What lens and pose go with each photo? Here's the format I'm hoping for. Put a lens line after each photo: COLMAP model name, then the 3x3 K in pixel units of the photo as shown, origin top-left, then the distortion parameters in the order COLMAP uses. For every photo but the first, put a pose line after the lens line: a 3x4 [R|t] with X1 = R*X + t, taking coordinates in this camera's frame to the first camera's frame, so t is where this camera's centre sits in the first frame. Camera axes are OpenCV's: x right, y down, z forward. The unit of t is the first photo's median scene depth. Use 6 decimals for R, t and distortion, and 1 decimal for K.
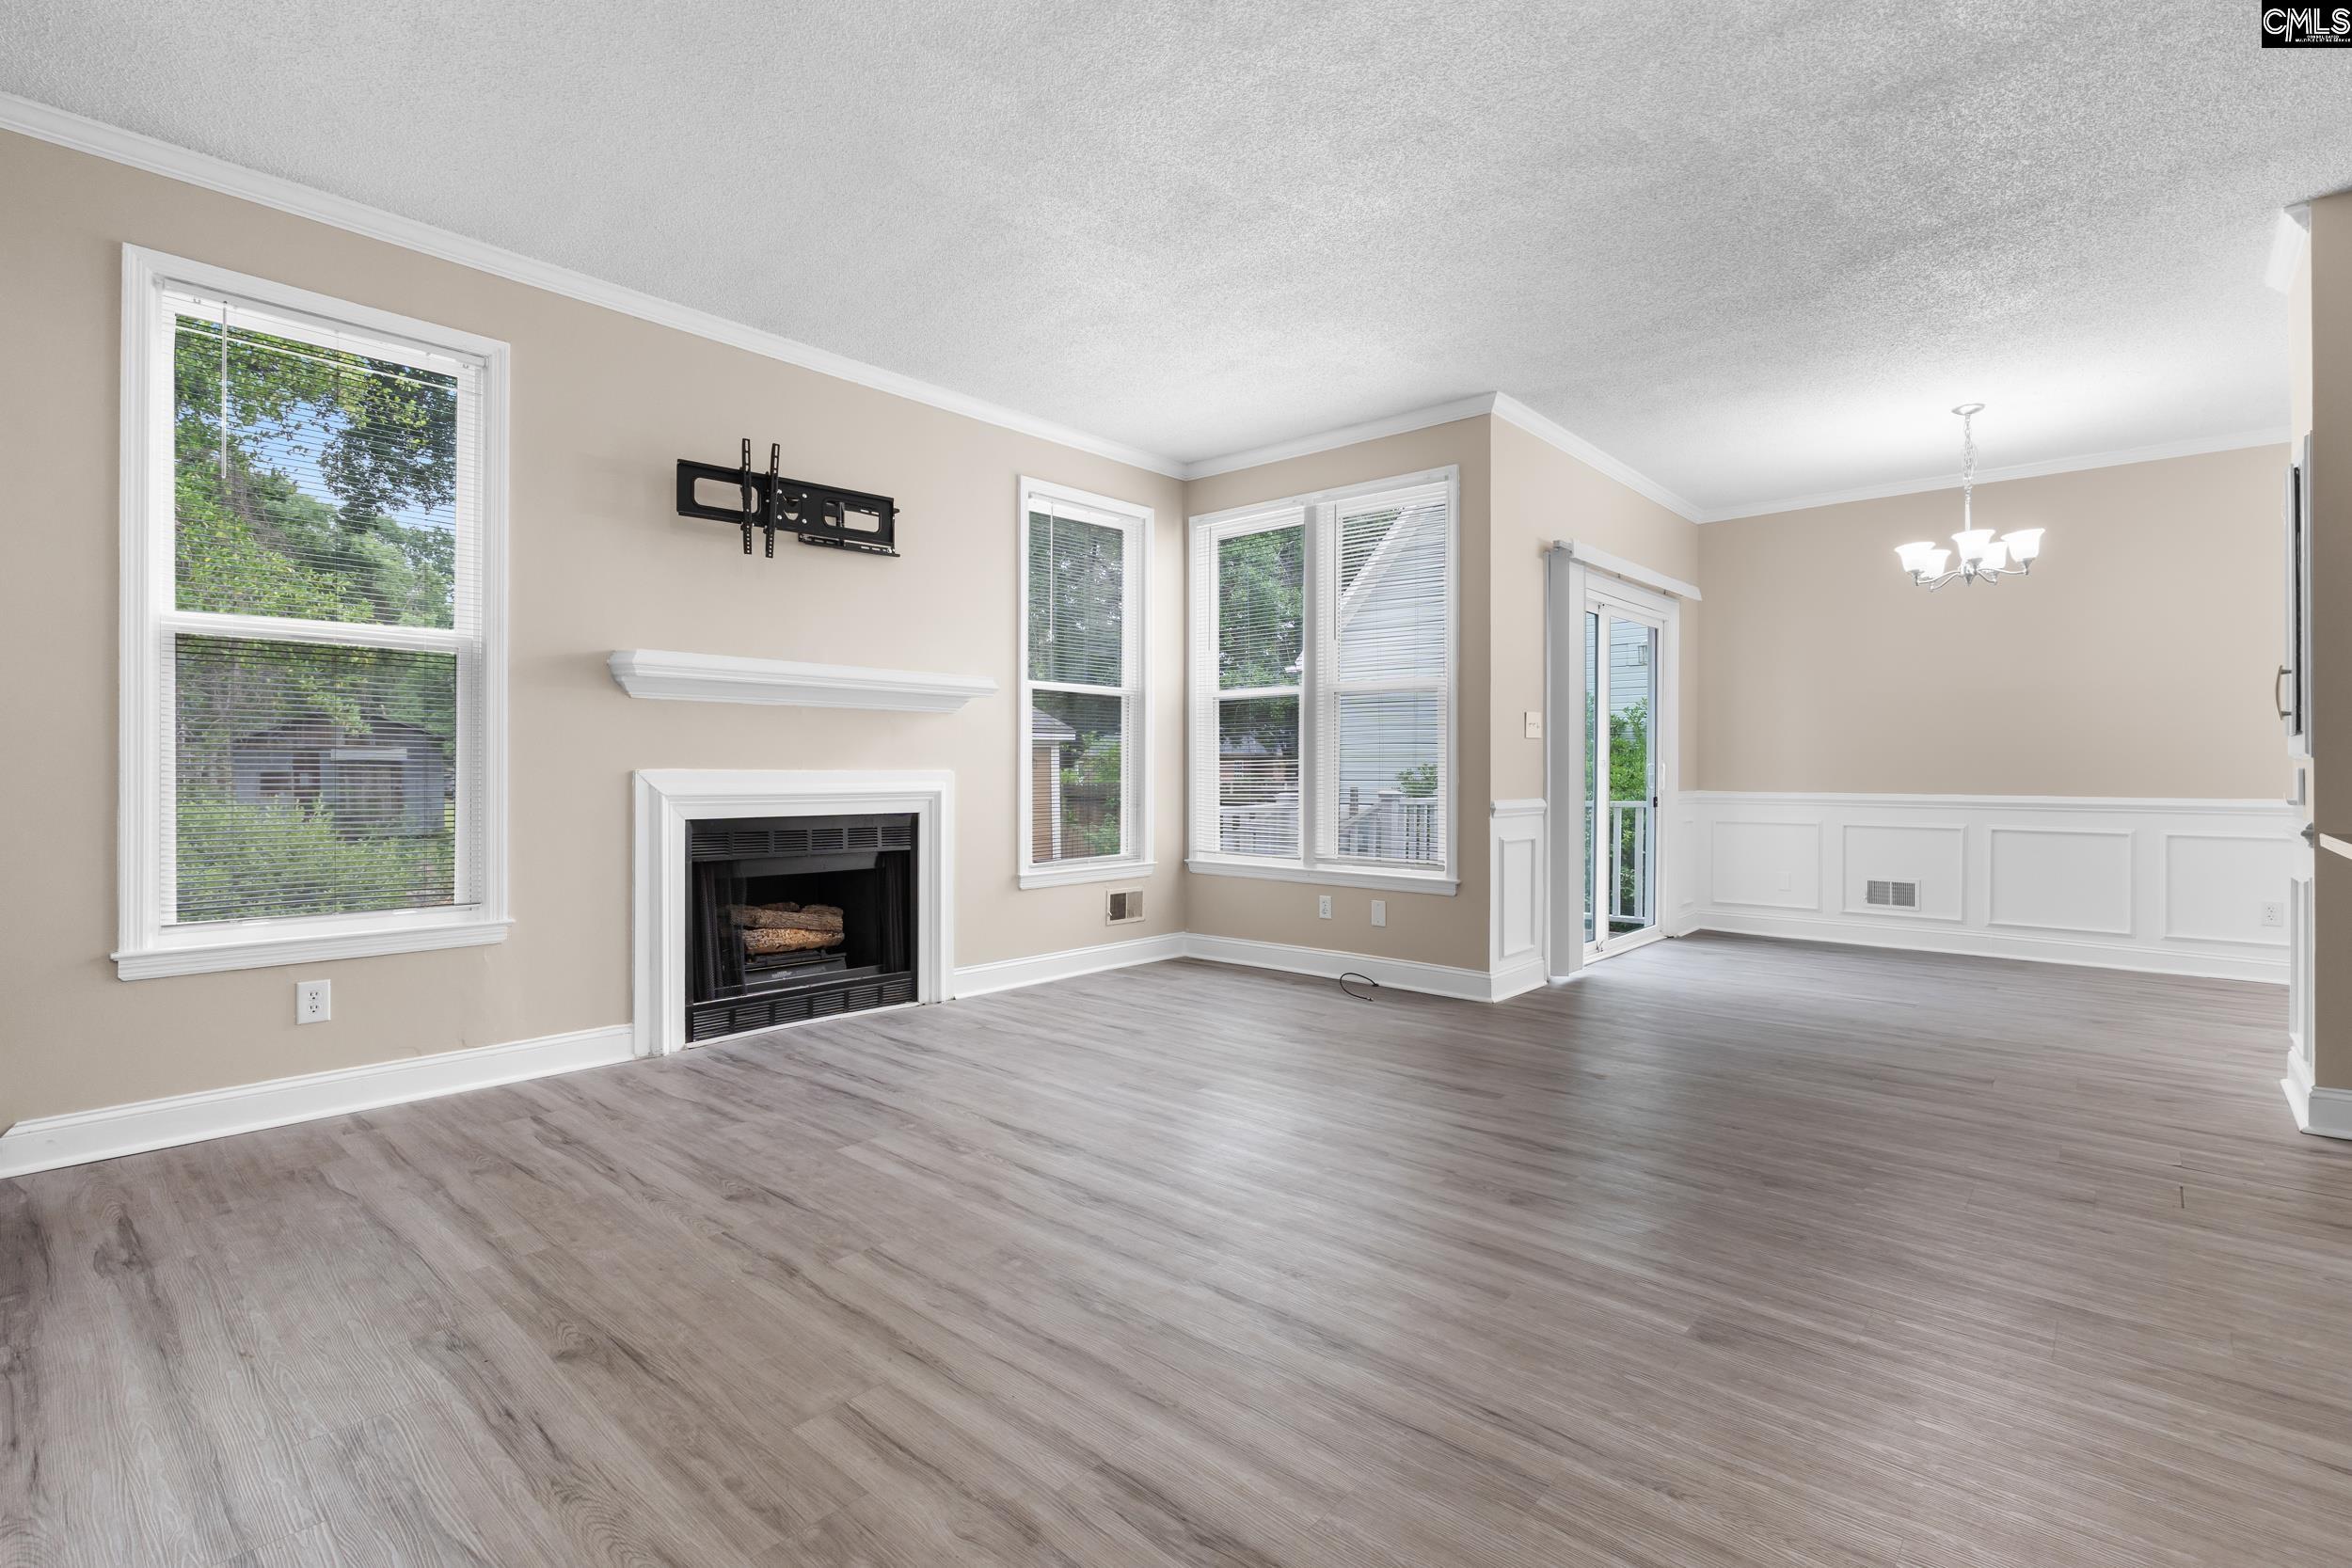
lens RADIAL K [[1094.2, 0, 1165.0], [0, 1094.2, 780.7], [0, 0, 1]] dist [-0.006115, 0.000289]
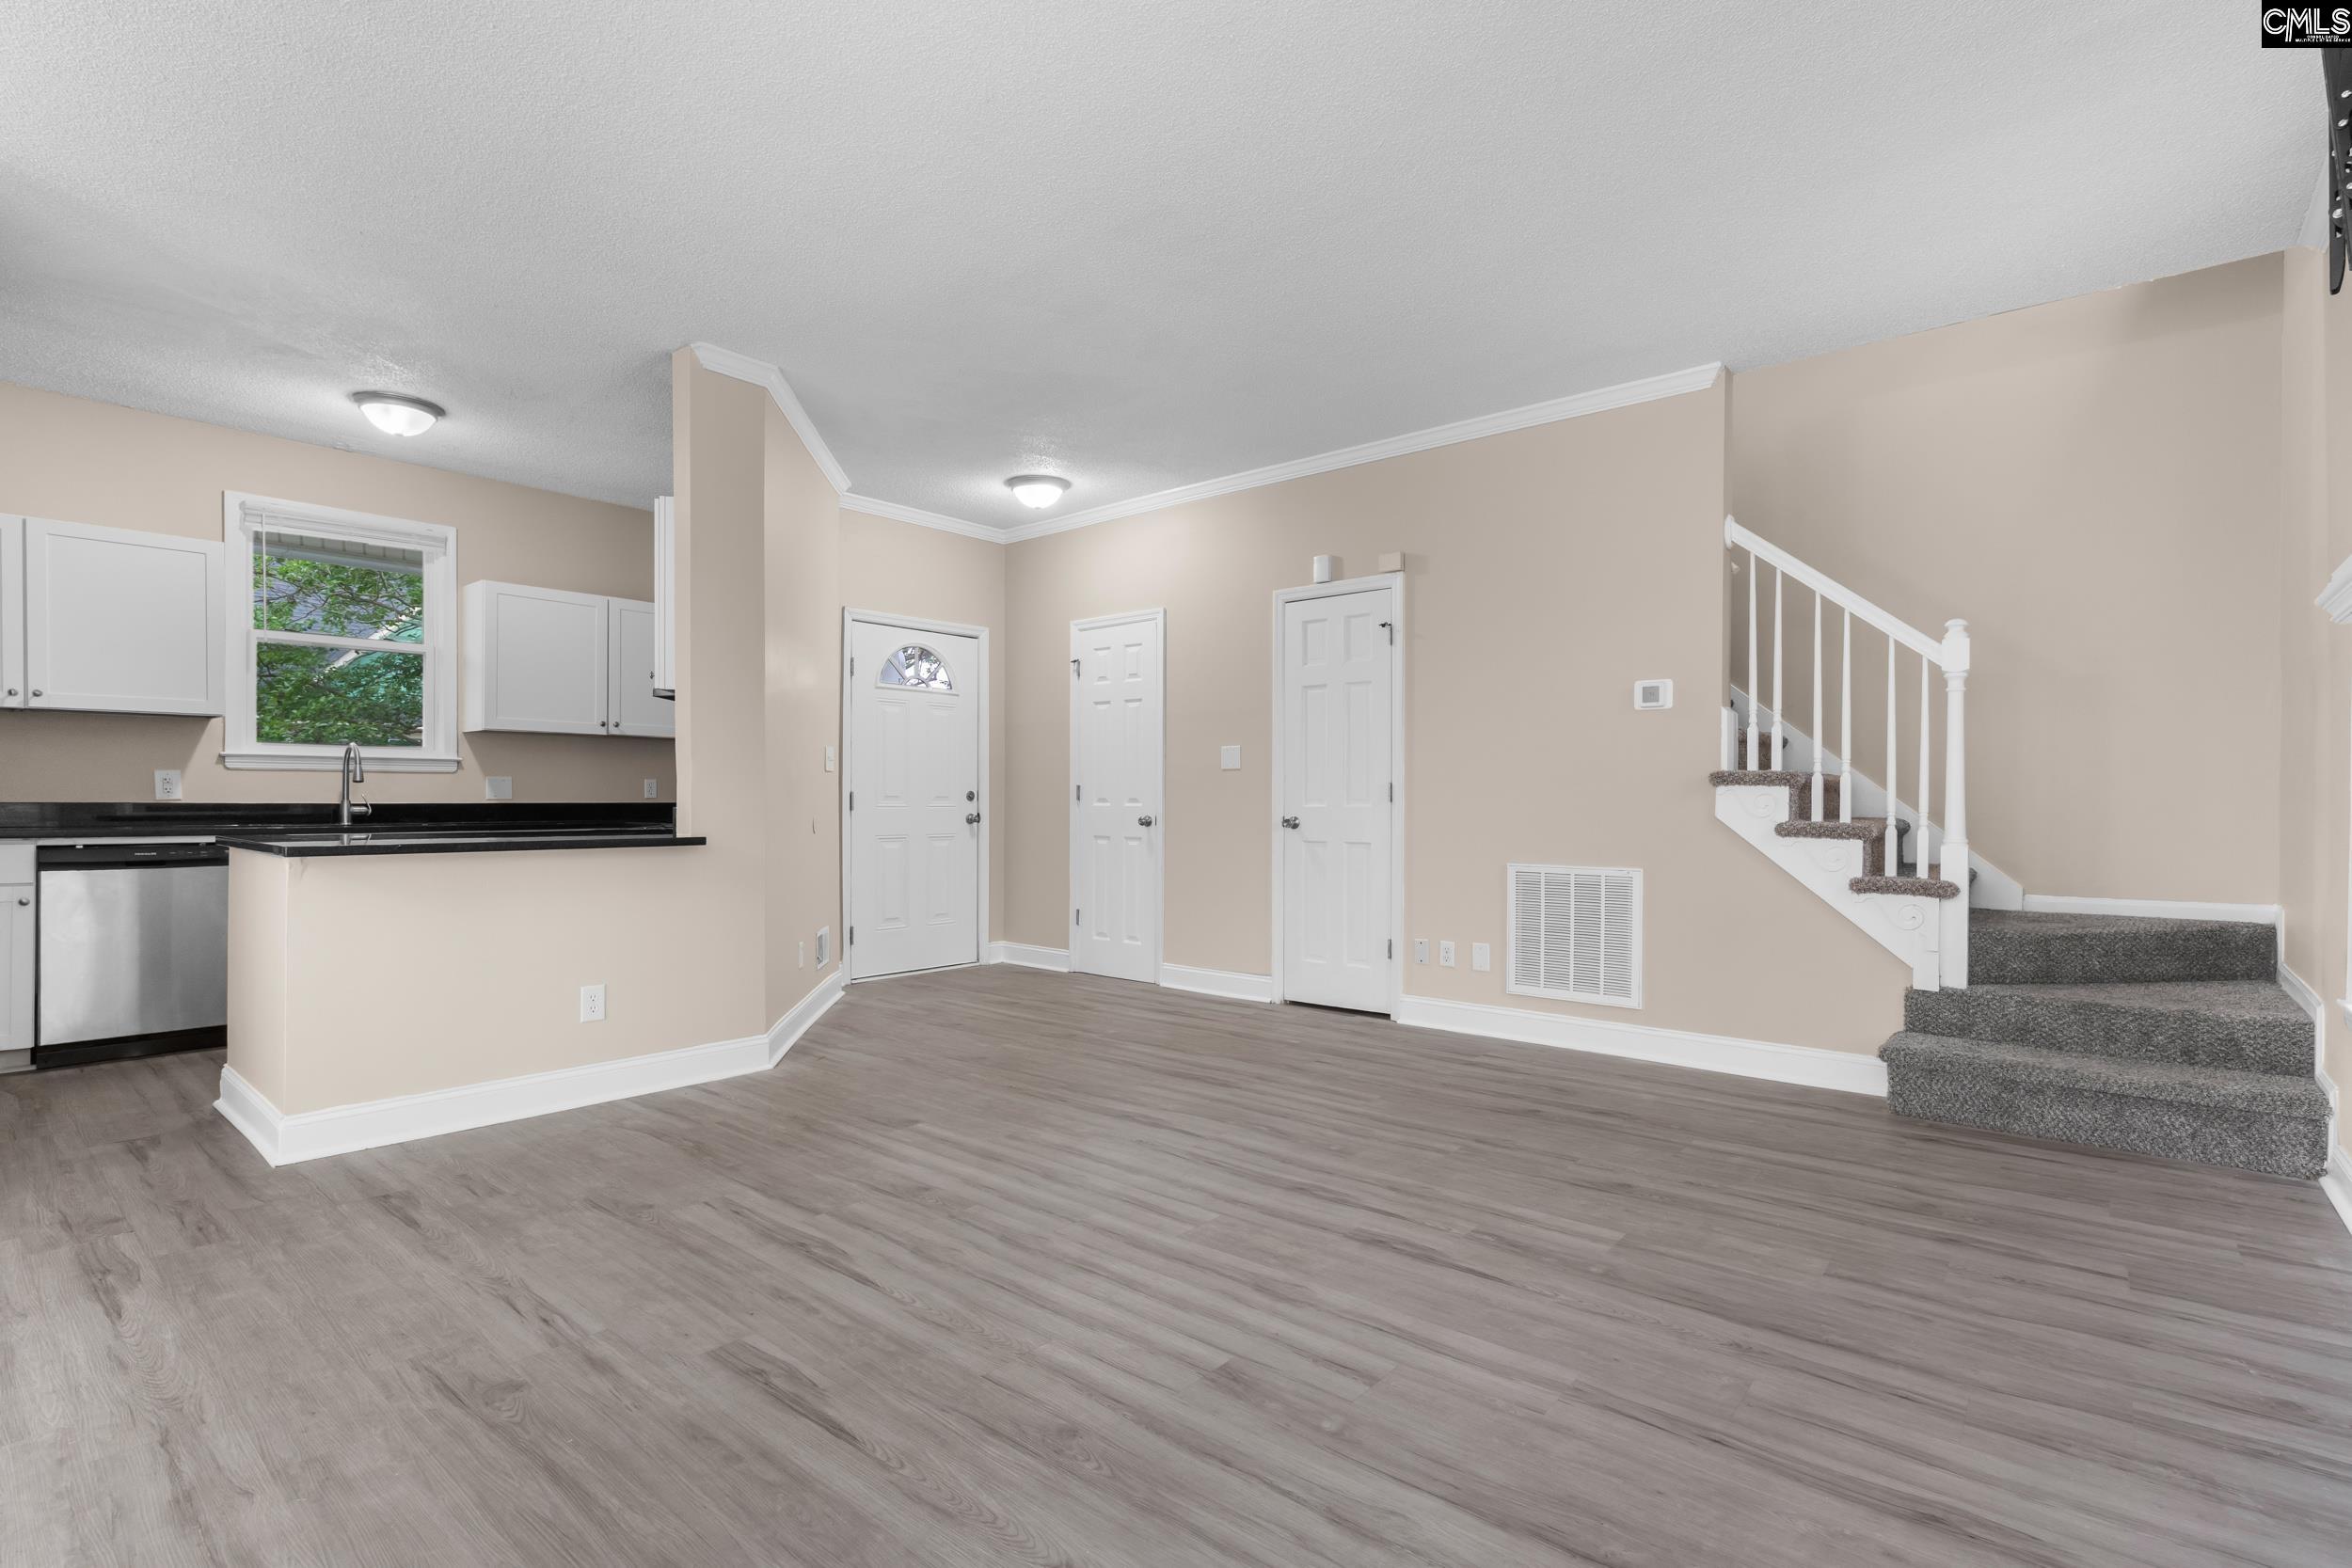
lens RADIAL K [[1094.2, 0, 1178.2], [0, 1094.2, 797.7], [0, 0, 1]] dist [-0.006115, 0.000289]
pose [[-0.999141, -0.007343, -0.040794, 0.095273], [-0.007805, 0.999907, 0.011161, -0.020594], [0.040708, 0.011470, -0.999105, 1.791510]]
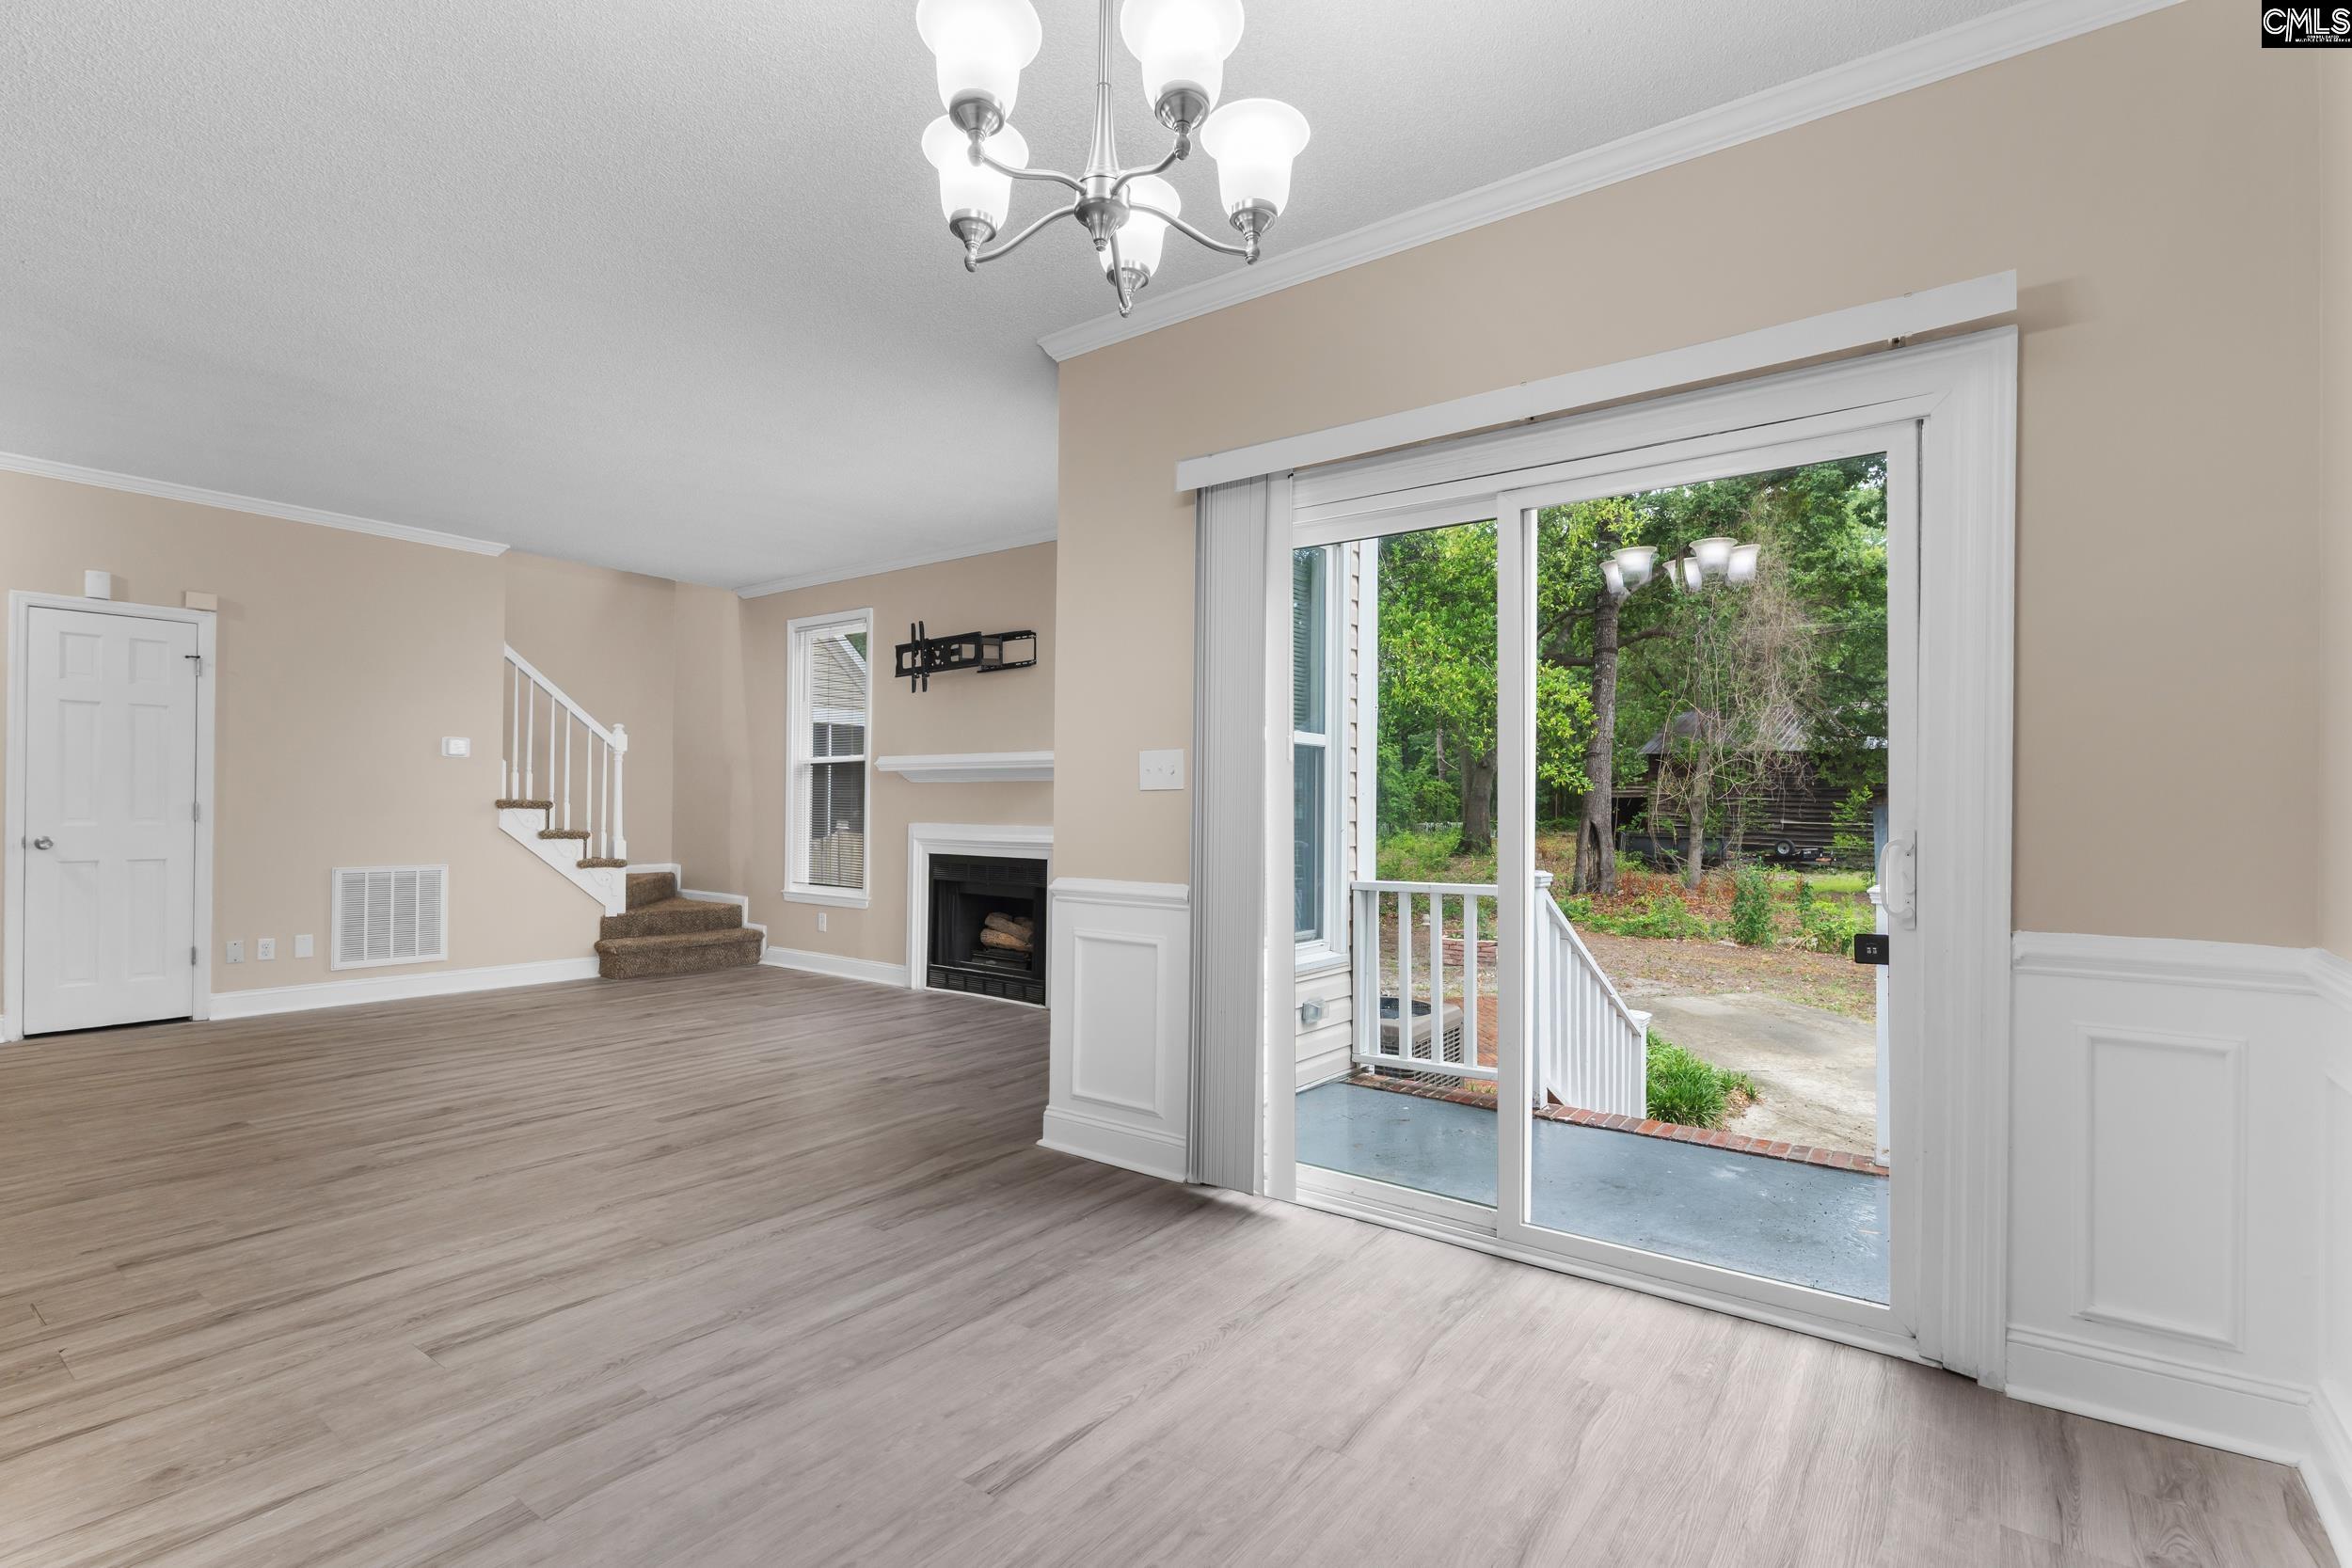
lens RADIAL K [[1094.2, 0, 1175.5], [0, 1094.2, 803.0], [0, 0, 1]] dist [-0.006115, 0.000289]
pose [[0.092536, -0.008234, -0.995675, 1.652219], [-0.020097, 0.999747, -0.010135, -0.041559], [0.995507, 0.020948, 0.092347, 1.588638]]
